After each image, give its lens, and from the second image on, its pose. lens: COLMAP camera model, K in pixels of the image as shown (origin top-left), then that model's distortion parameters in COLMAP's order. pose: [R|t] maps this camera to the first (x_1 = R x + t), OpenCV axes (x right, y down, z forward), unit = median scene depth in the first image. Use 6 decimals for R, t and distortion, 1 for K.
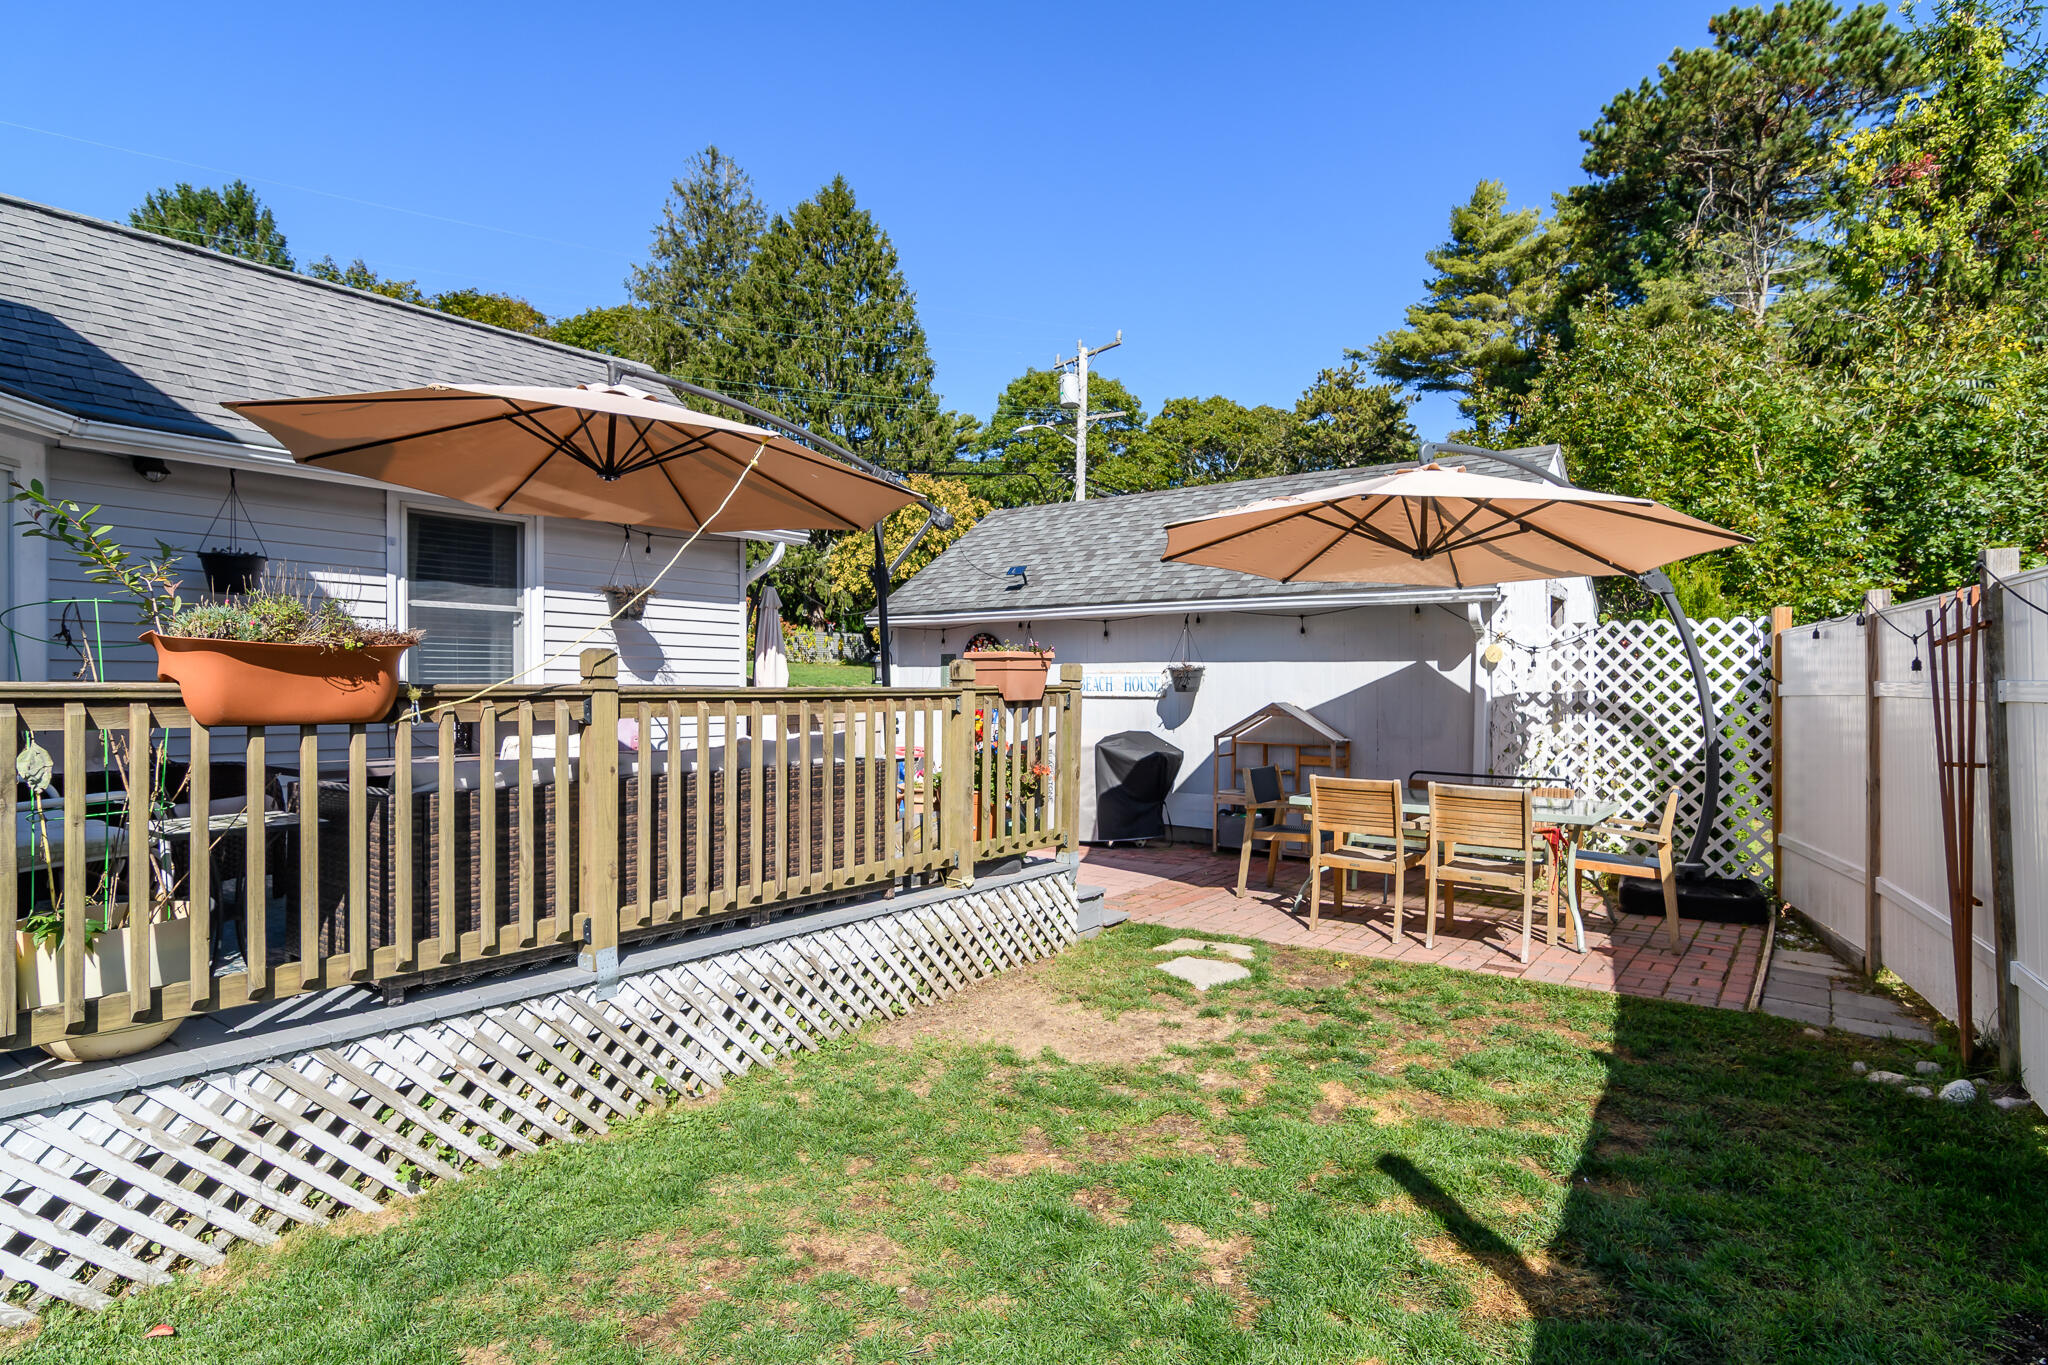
lens RADIAL K [[1086.0, 0, 1019.7], [0, 1086.0, 686.3], [0, 0, 1]] dist [0.003550, -0.001345]
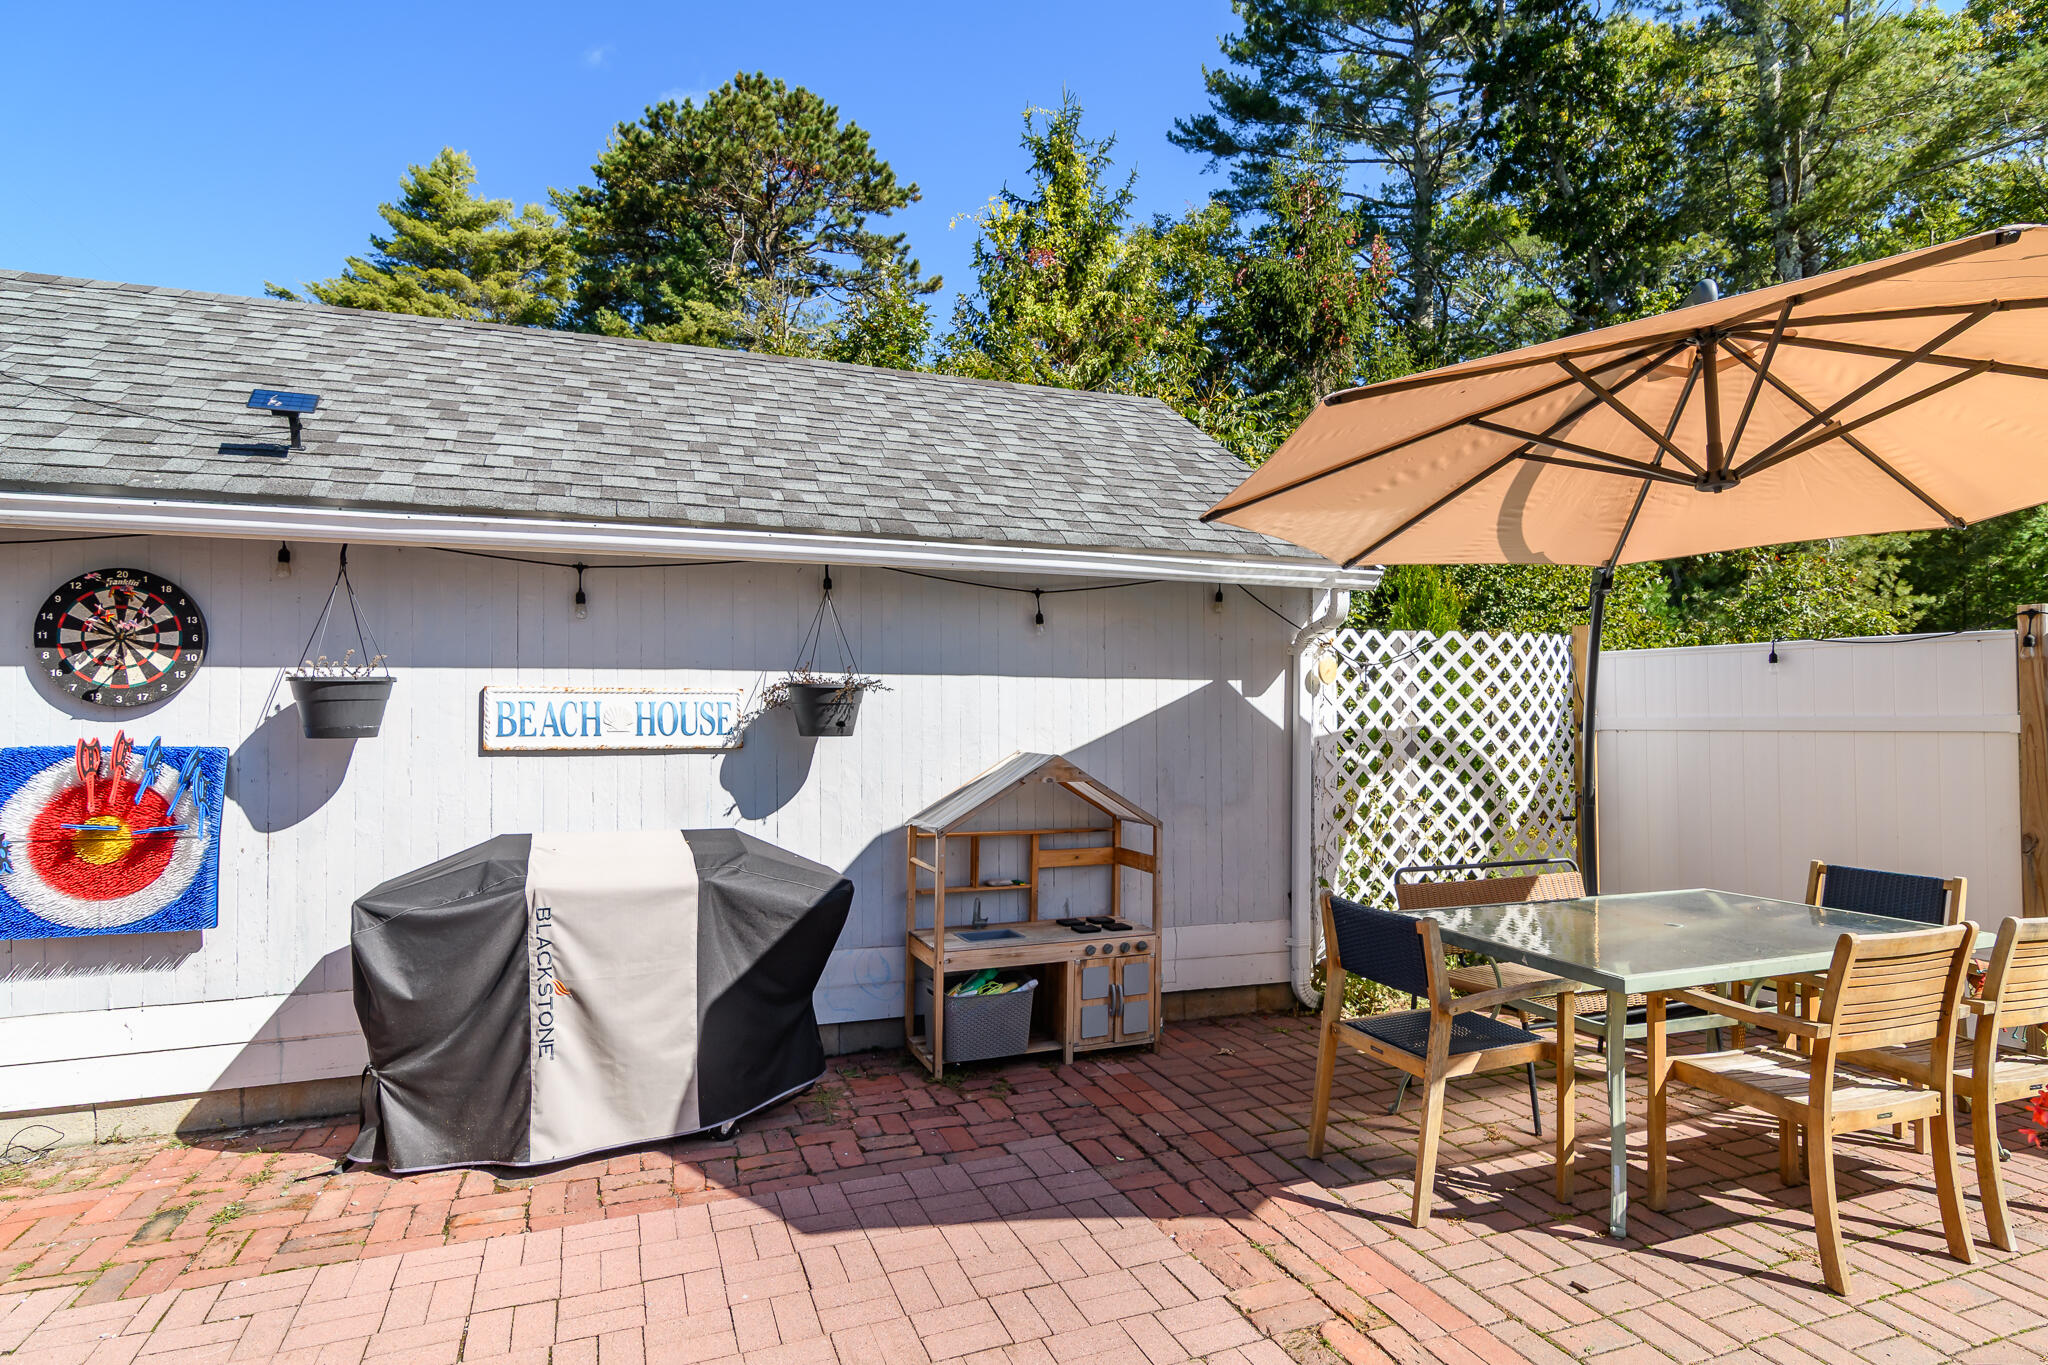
lens RADIAL K [[1086.0, 0, 1073.8], [0, 1086.0, 684.4], [0, 0, 1]] dist [0.003550, -0.001345]
pose [[0.559530, 0.018067, 0.828613, -0.177024], [0.001448, 0.999740, -0.022776, -0.006080], [-0.828809, 0.013944, 0.559358, 0.677680]]
